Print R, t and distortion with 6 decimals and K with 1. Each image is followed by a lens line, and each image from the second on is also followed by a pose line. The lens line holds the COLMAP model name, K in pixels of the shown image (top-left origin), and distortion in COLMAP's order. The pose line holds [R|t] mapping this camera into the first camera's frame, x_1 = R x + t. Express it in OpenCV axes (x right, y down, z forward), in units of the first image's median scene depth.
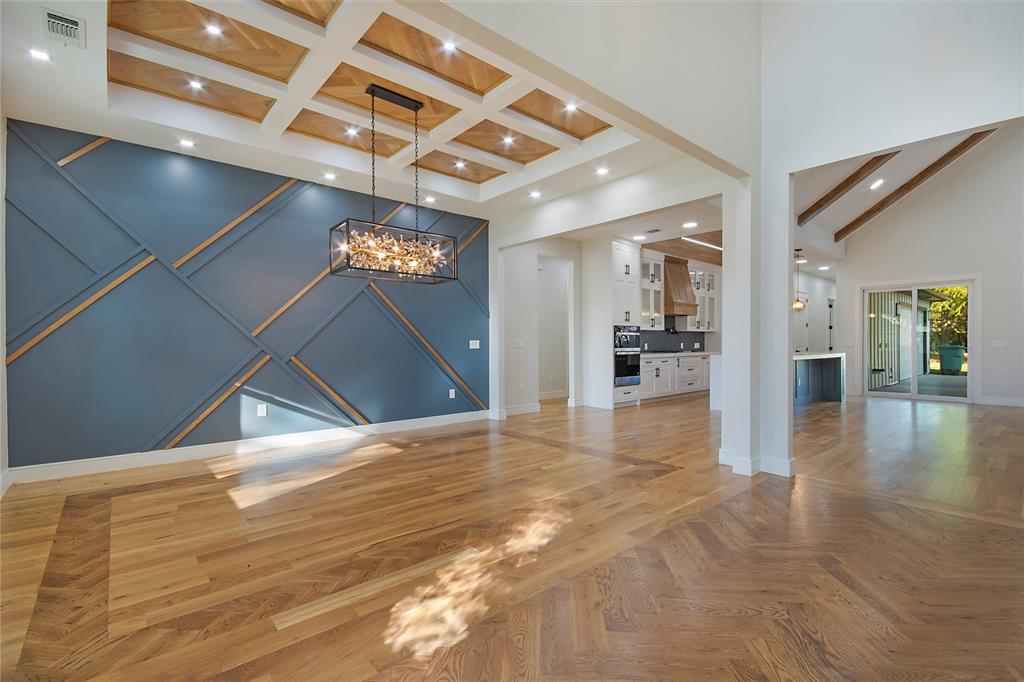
lens RADIAL K [[452.1, 0, 507.7], [0, 452.1, 347.2], [0, 0, 1]] dist [-0.003698, -0.000014]
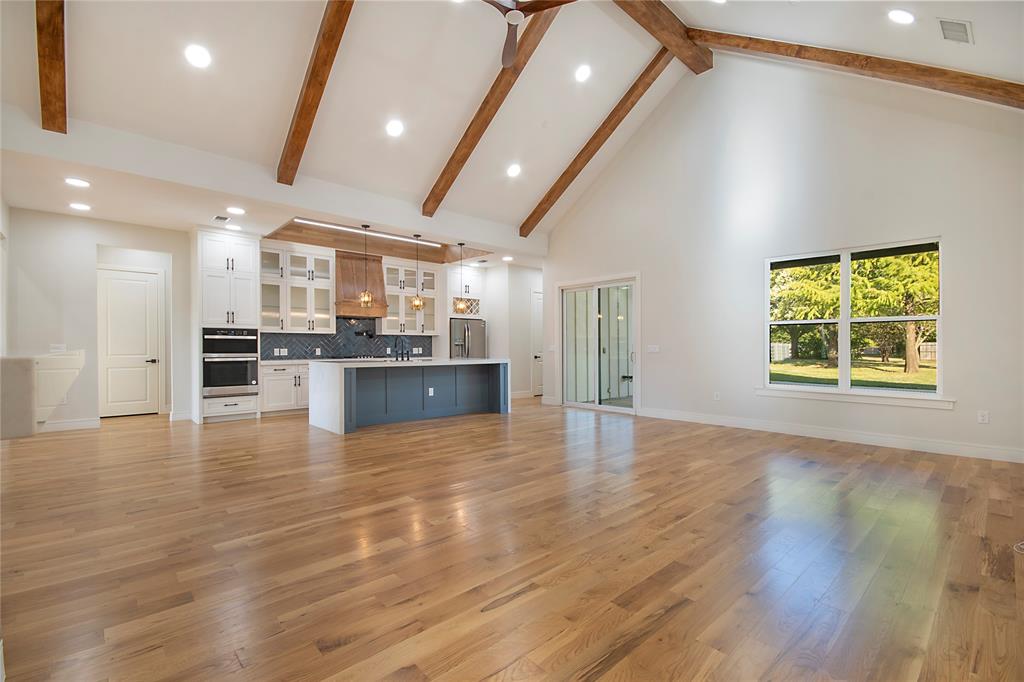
lens RADIAL K [[452.1, 0, 507.2], [0, 452.1, 344.9], [0, 0, 1]] dist [-0.003698, -0.000014]
pose [[0.999365, 0.000544, 0.035614, 0.735954], [-0.000014, 0.999889, -0.014889, -0.001658], [-0.035618, 0.014880, 0.999255, 0.105068]]
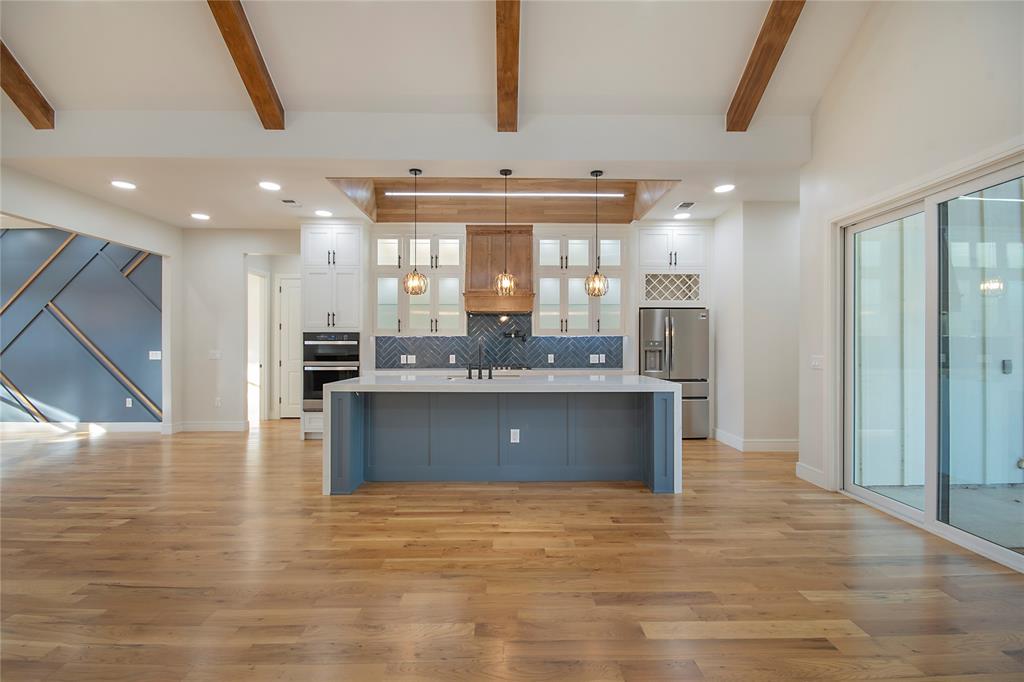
lens RADIAL K [[452.1, 0, 511.9], [0, 452.1, 345.7], [0, 0, 1]] dist [-0.003698, -0.000014]
pose [[0.772453, 0.000389, -0.635071, 0.933461], [-0.006986, 0.999945, -0.007884, -0.019931], [0.635033, 0.010527, 0.772413, 0.583795]]
